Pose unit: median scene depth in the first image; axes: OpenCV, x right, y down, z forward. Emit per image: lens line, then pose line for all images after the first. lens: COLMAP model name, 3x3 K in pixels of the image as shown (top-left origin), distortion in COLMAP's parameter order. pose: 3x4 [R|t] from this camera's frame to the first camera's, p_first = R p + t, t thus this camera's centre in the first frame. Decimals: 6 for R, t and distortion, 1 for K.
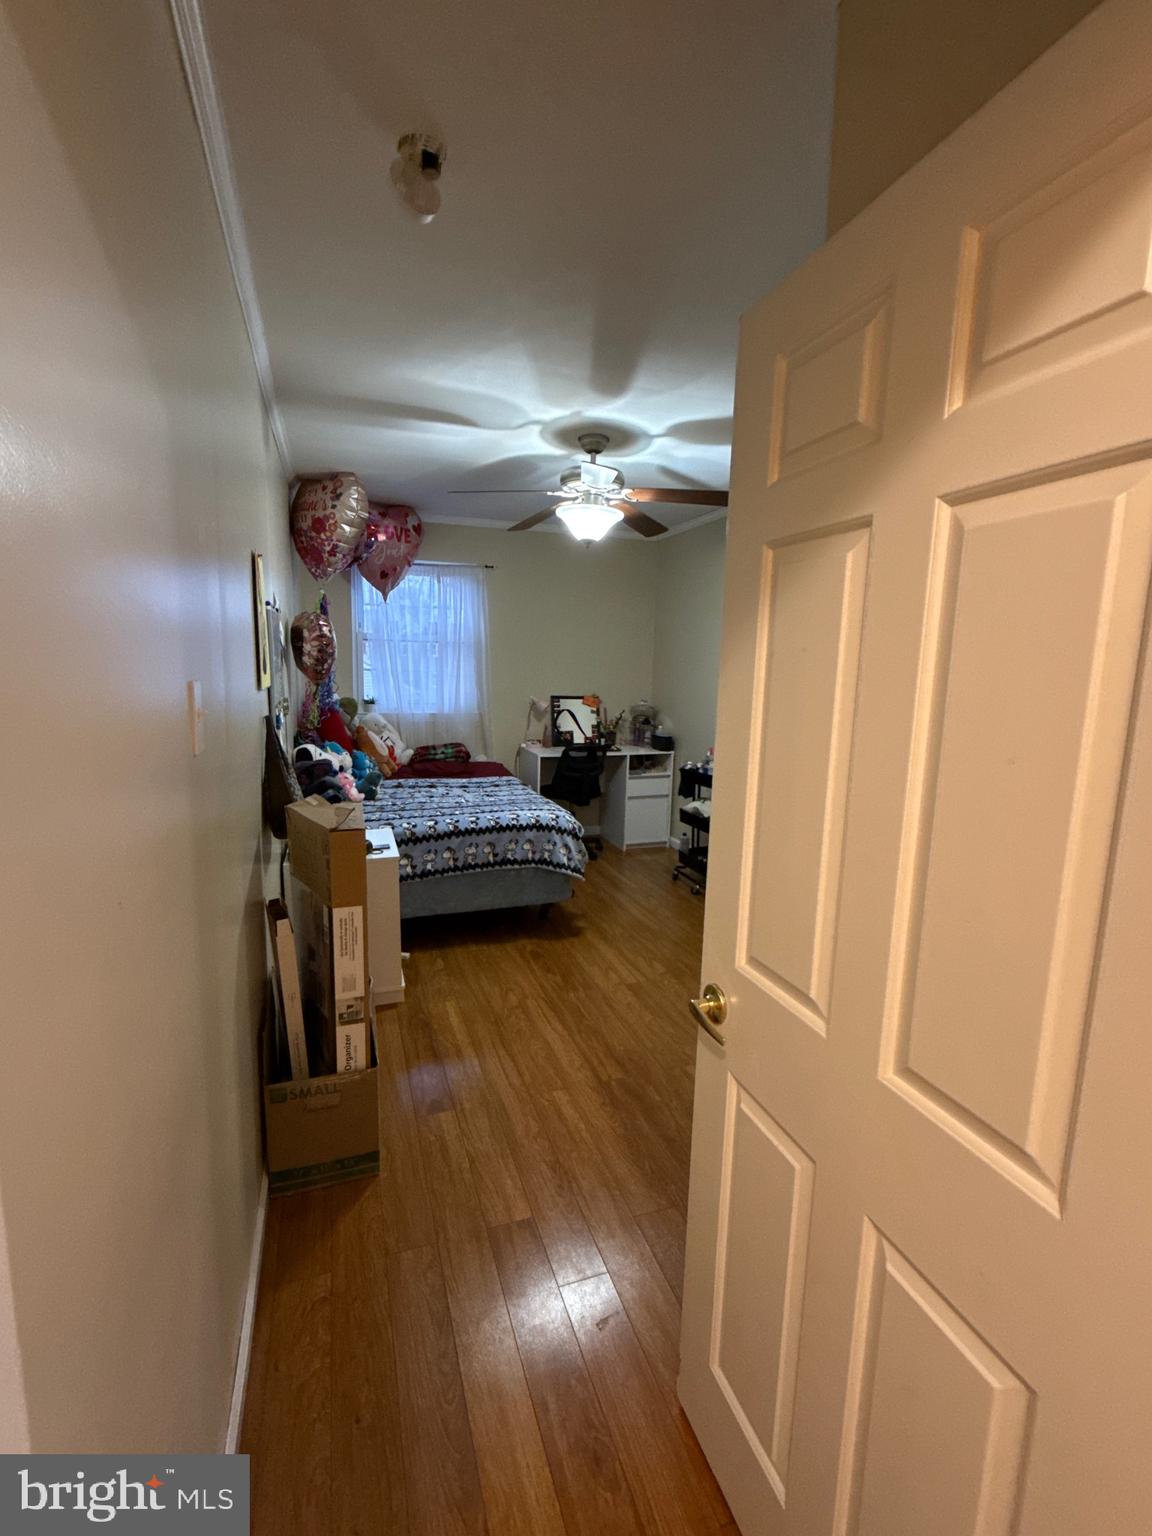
lens RADIAL K [[679.5, 0, 567.9], [0, 679.5, 770.0], [0, 0, 1]] dist [-0.000898, 0.000886]
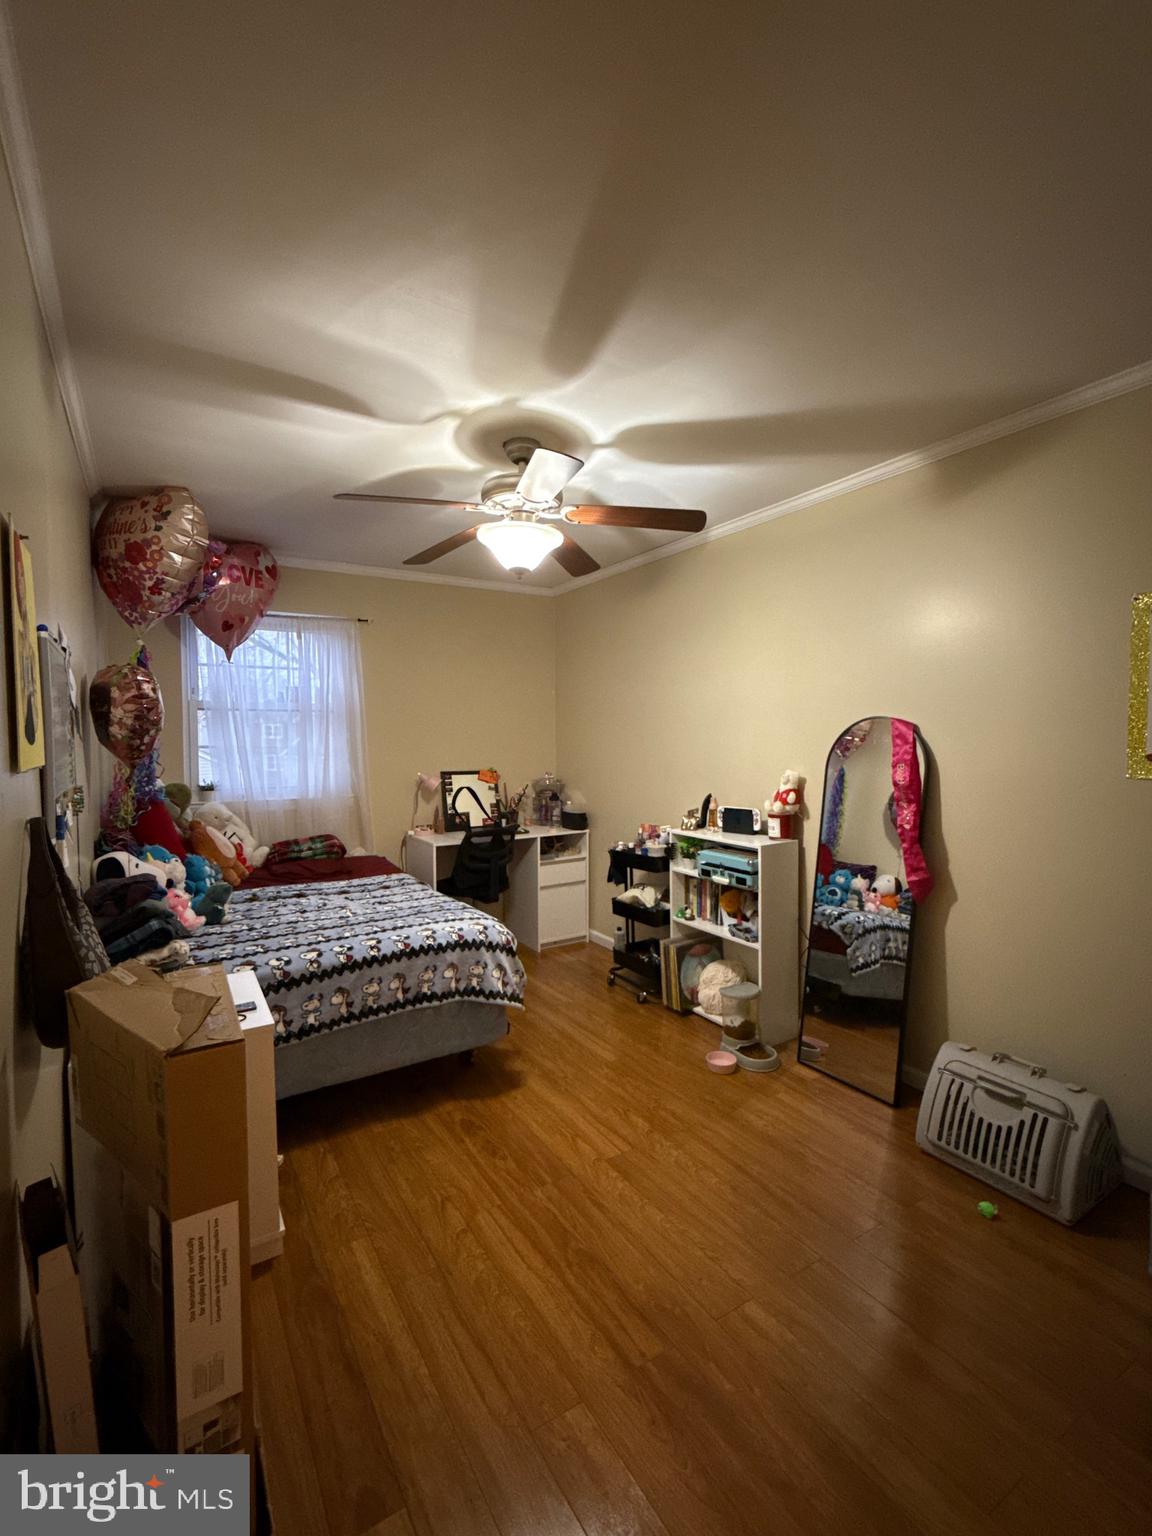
lens RADIAL K [[679.5, 0, 567.9], [0, 679.5, 770.0], [0, 0, 1]] dist [-0.000898, 0.000886]
pose [[0.974835, -0.037847, 0.219690, -0.087990], [0.061992, 0.992636, -0.104071, -0.021857], [-0.214133, 0.115071, 0.970003, 0.231837]]
